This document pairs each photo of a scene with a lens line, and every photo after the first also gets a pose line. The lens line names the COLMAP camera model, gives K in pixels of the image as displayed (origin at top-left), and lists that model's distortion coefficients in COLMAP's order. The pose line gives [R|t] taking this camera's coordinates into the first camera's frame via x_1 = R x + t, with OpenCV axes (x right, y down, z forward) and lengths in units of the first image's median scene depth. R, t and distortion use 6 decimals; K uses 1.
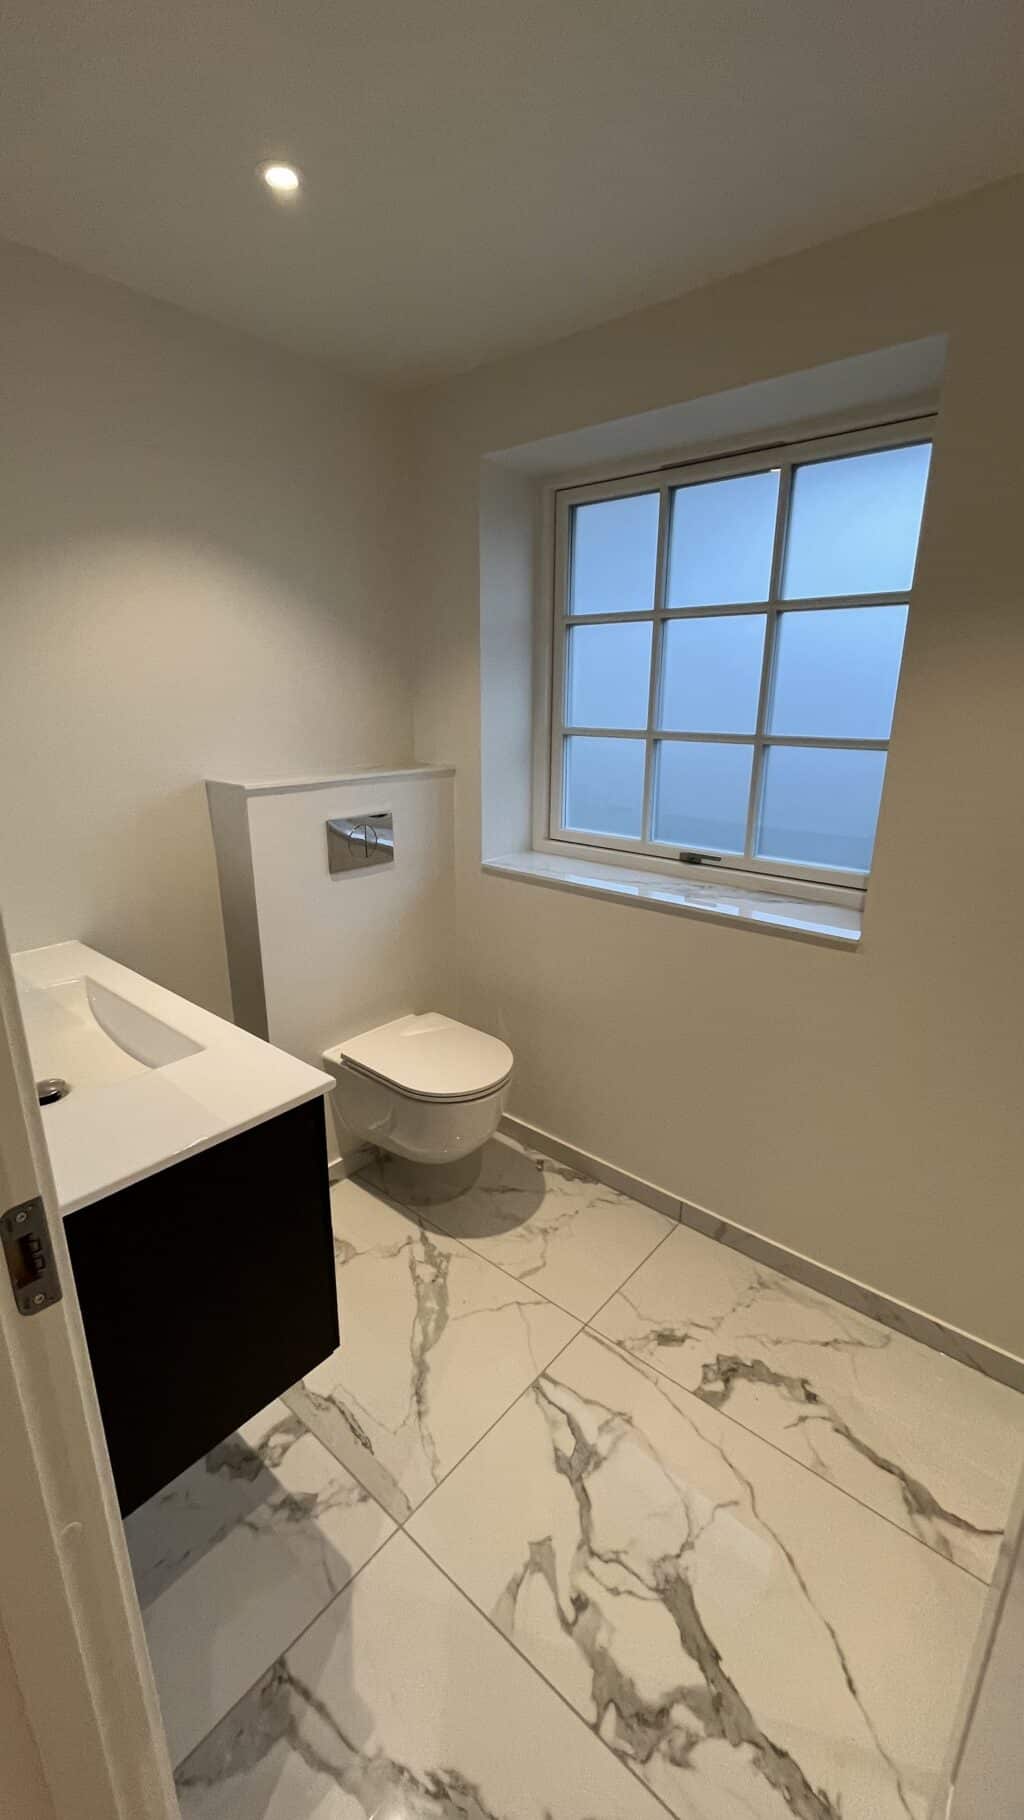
lens RADIAL K [[734.8, 0, 515.2], [0, 734.8, 901.2], [0, 0, 1]] dist [-0.002104, -0.000302]
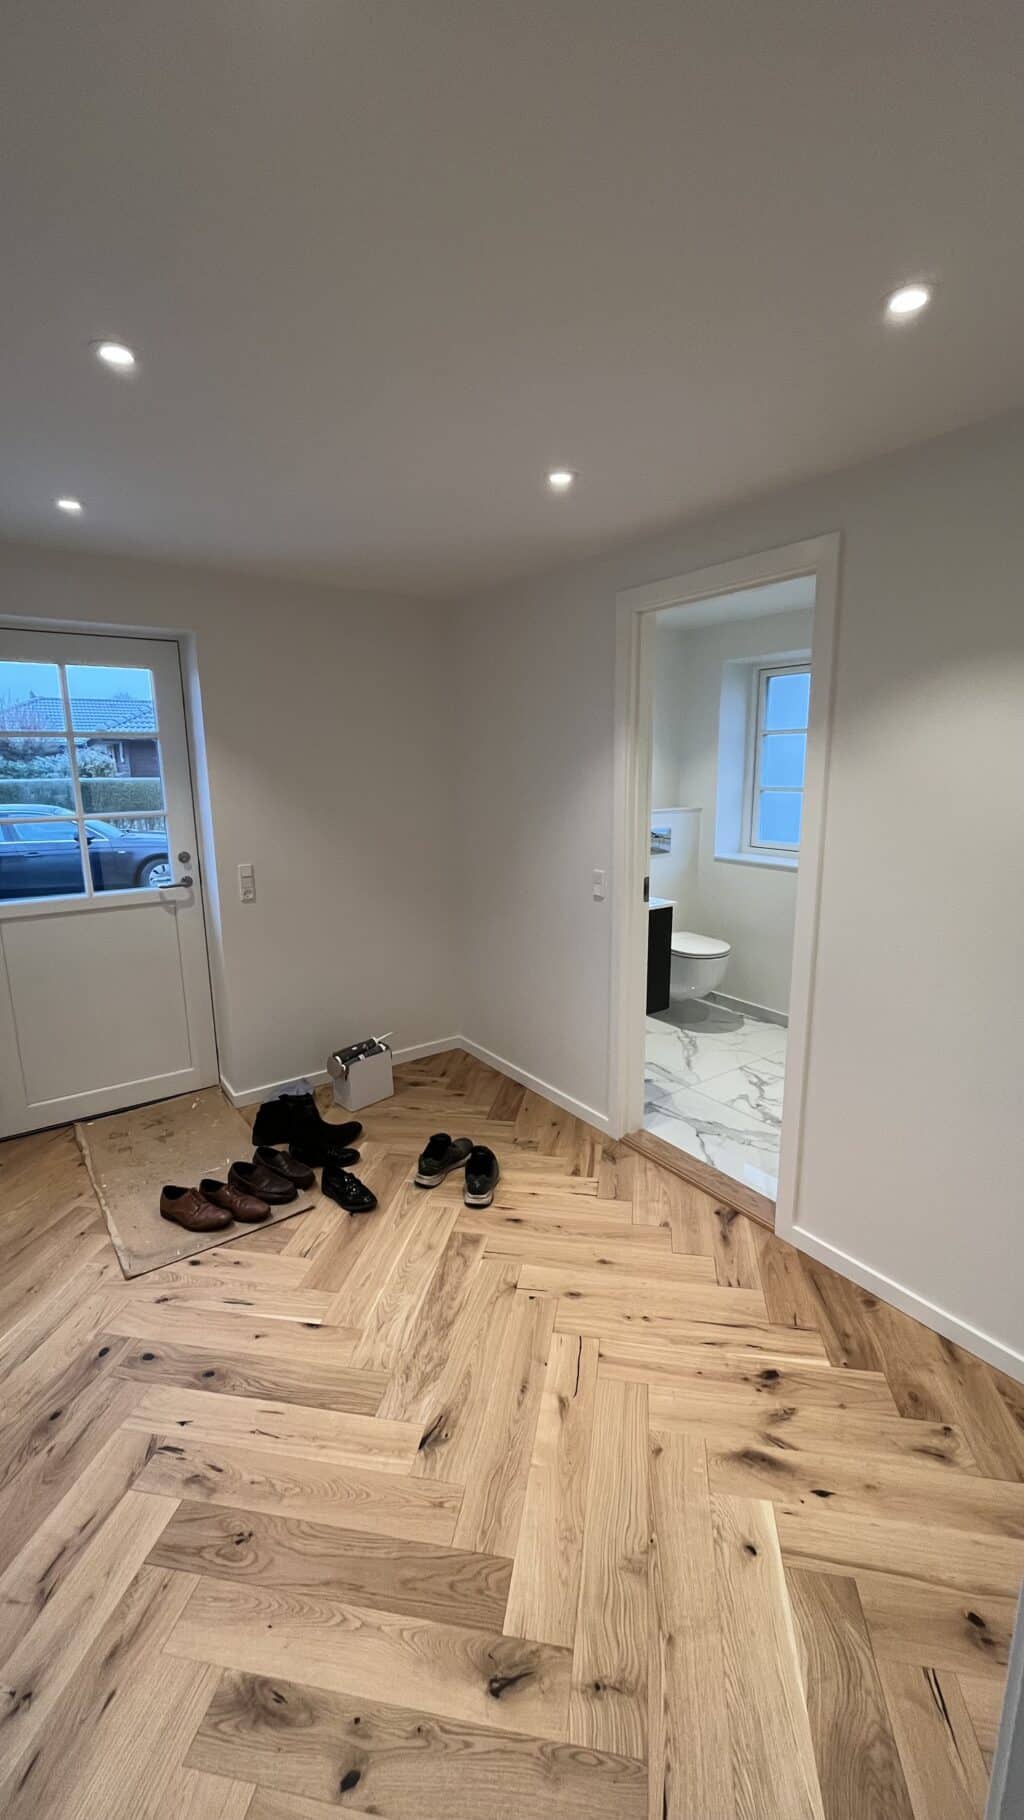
lens RADIAL K [[734.8, 0, 515.2], [0, 734.8, 901.2], [0, 0, 1]] dist [-0.002104, -0.000302]
pose [[0.968540, 0.032459, -0.246731, -0.081907], [-0.053678, 0.995367, -0.079767, 0.284009], [0.242999, 0.090502, 0.965795, -1.122974]]
